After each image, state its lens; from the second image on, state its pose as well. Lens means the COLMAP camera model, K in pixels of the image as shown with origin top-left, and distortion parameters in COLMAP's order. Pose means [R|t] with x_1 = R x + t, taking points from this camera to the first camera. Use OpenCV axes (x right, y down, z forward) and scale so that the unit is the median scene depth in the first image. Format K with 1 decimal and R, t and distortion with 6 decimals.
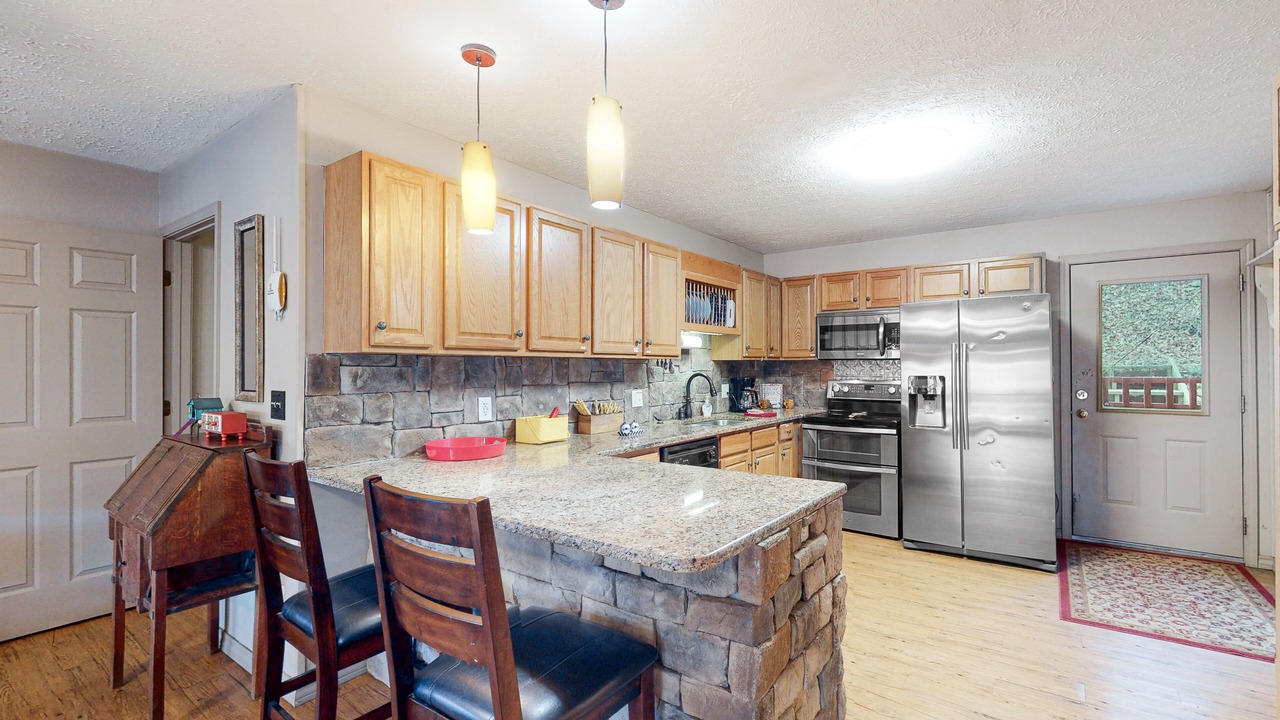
lens RADIAL K [[563.7, 0, 646.4], [0, 563.7, 360.8], [0, 0, 1]] dist [0.000163, -0.000003]
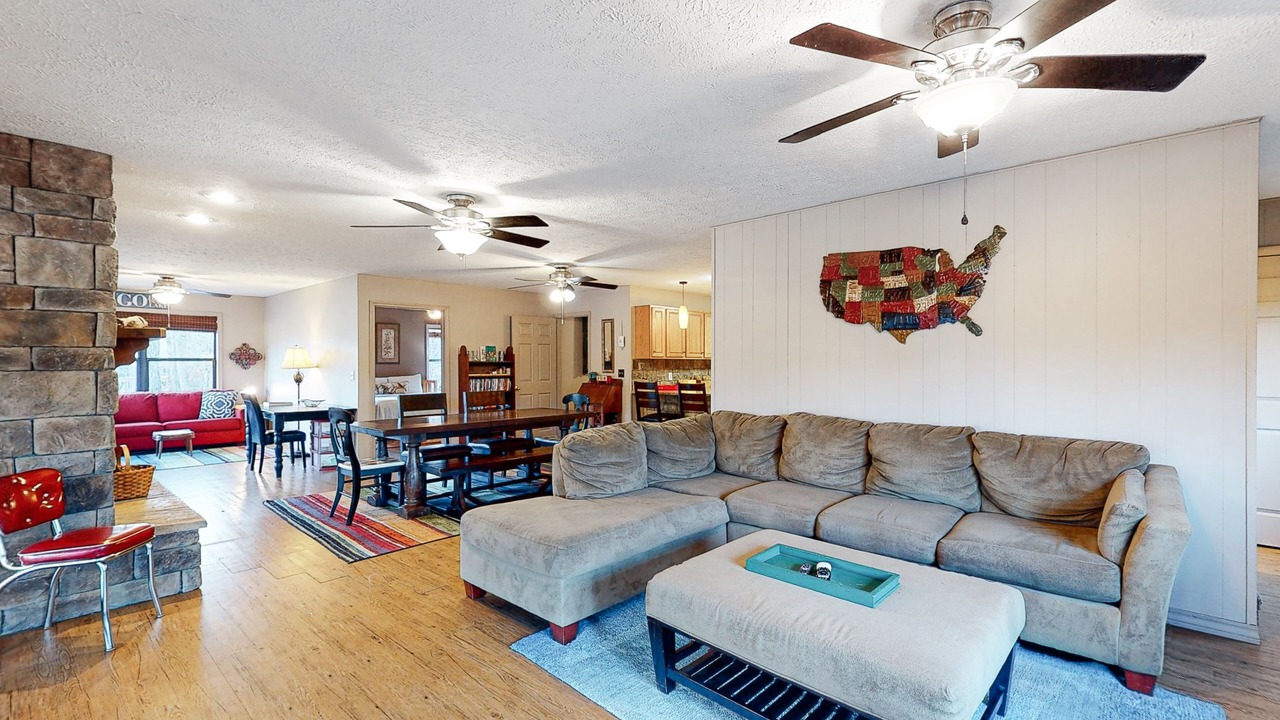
lens RADIAL K [[559.9, 0, 635.7], [0, 559.9, 364.6], [0, 0, 1]] dist [0.000436, 0.000012]
pose [[0.992652, -0.003078, -0.120961, -0.104098], [0.004637, 0.999910, 0.012607, -0.018539], [0.120912, -0.013075, 0.992577, -2.115279]]
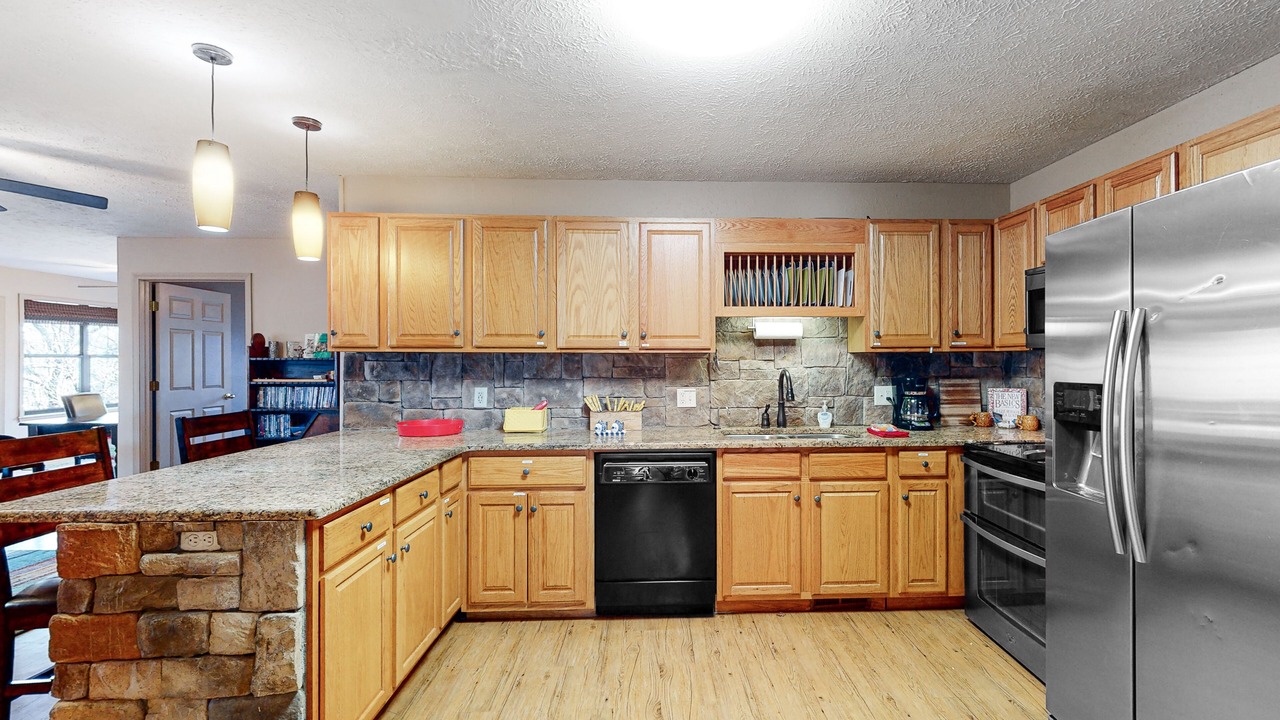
lens RADIAL K [[519.6, 0, 642.2], [0, 519.6, 362.5], [0, 0, 1]] dist [0.002476, 0.000044]
pose [[0.626729, 0.000136, -0.779237, 0.784109], [0.007106, 0.999957, 0.005890, 0.008366], [0.779205, -0.009229, 0.626702, 0.591440]]
